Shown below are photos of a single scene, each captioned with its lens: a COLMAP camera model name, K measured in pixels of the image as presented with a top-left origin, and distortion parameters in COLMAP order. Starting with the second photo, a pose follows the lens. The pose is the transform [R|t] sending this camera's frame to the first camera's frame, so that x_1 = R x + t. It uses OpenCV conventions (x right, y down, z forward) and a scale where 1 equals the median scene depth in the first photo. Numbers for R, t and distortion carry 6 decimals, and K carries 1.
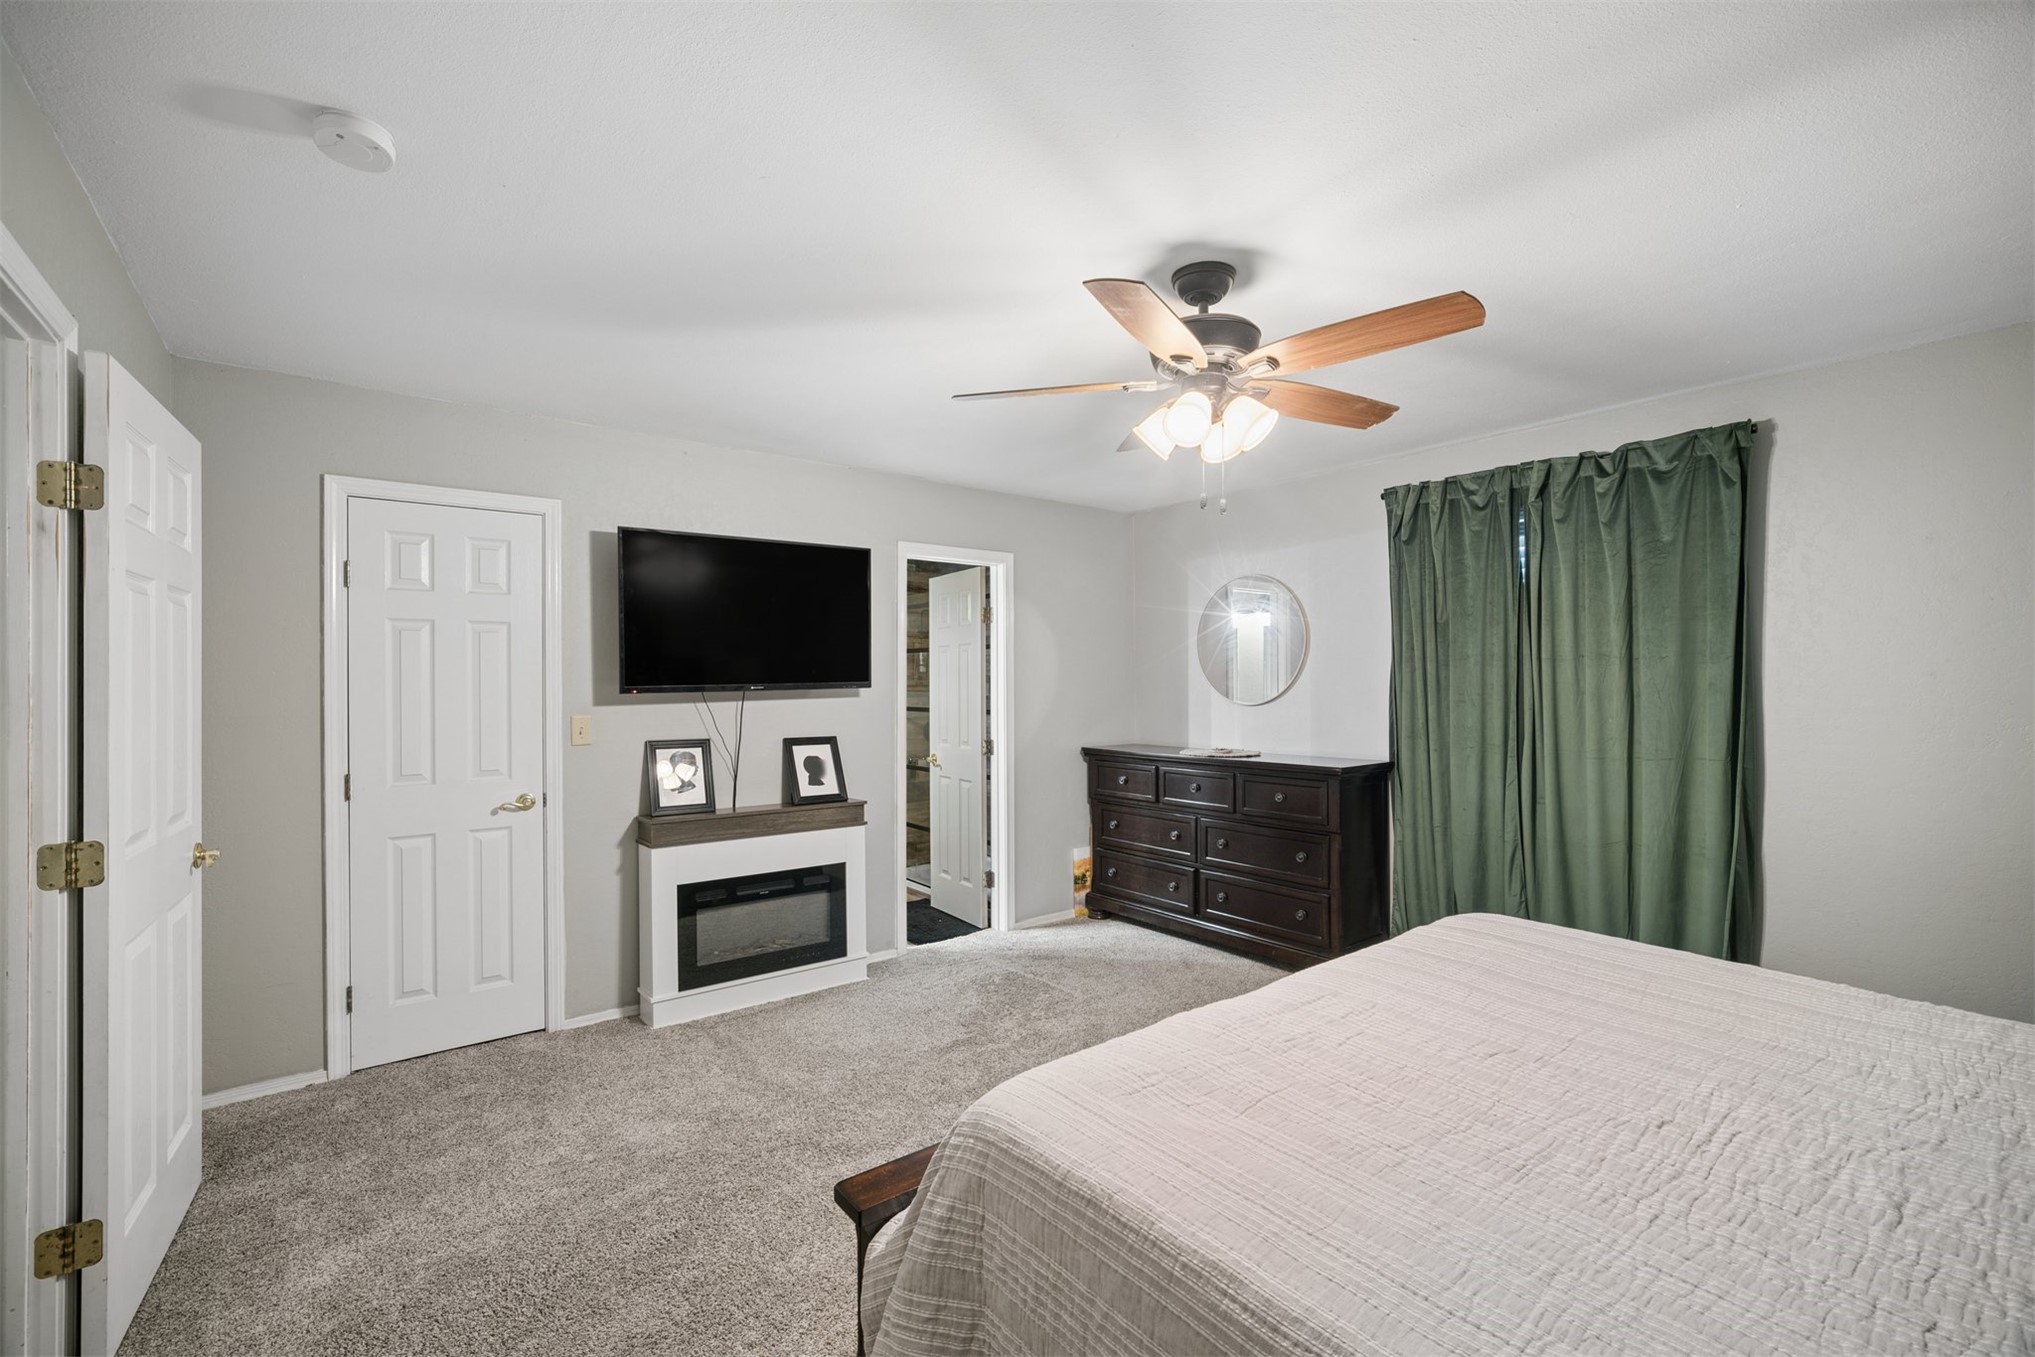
lens RADIAL K [[864.6, 0, 1006.4], [0, 864.6, 676.7], [0, 0, 1]] dist [-0.005072, 0.000909]
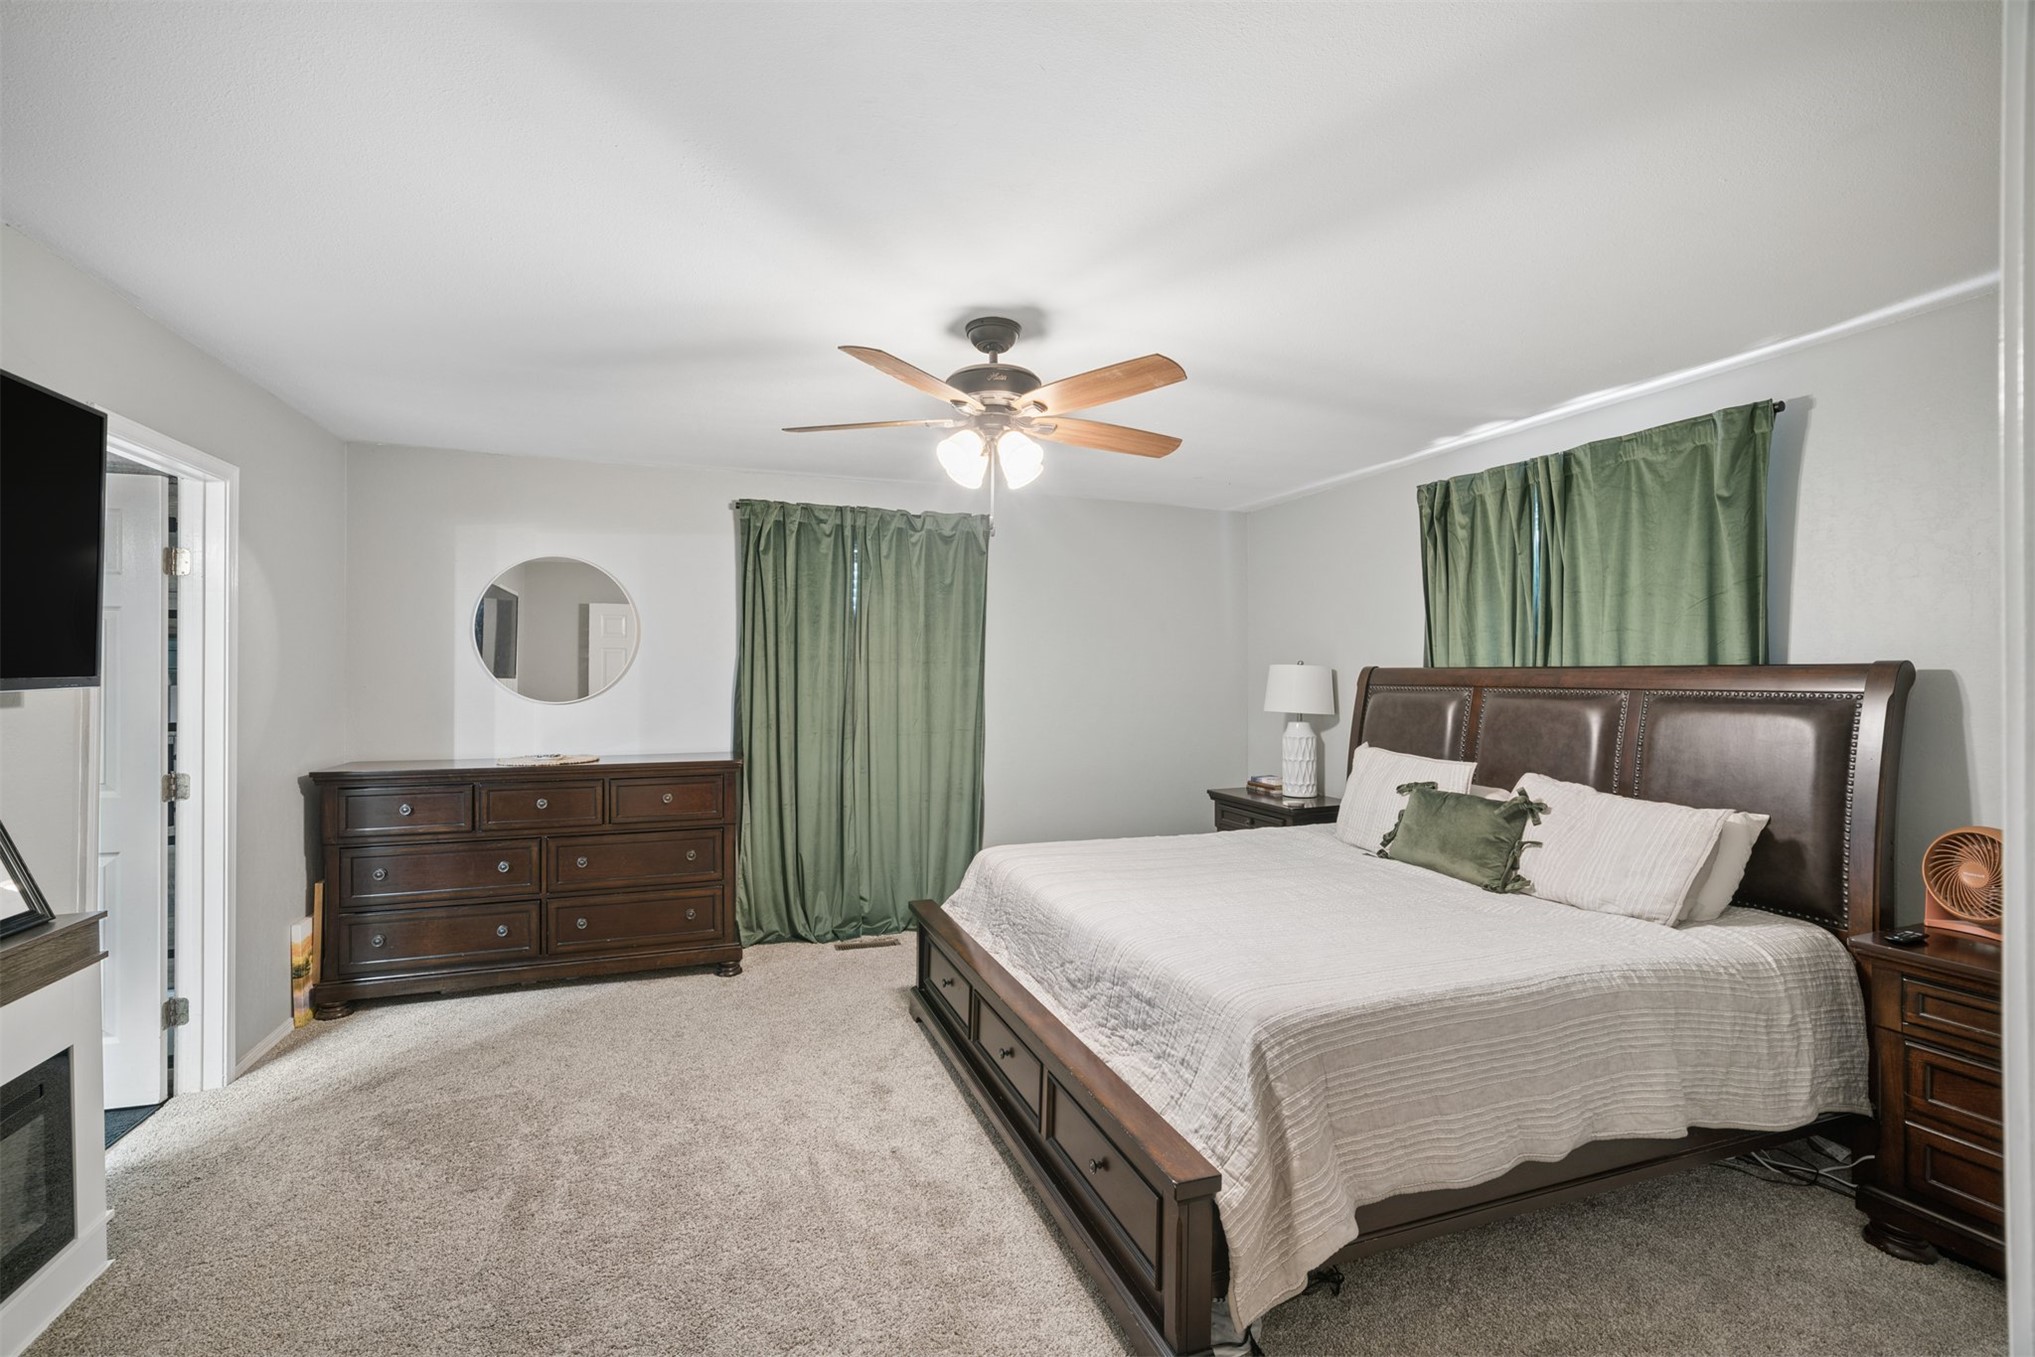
lens RADIAL K [[864.6, 0, 1003.9], [0, 864.6, 678.1], [0, 0, 1]] dist [-0.005072, 0.000909]
pose [[0.305564, 0.001202, 0.952171, -0.475294], [-0.012092, 0.999923, 0.002619, -0.000332], [-0.952095, -0.012314, 0.305556, 0.347485]]
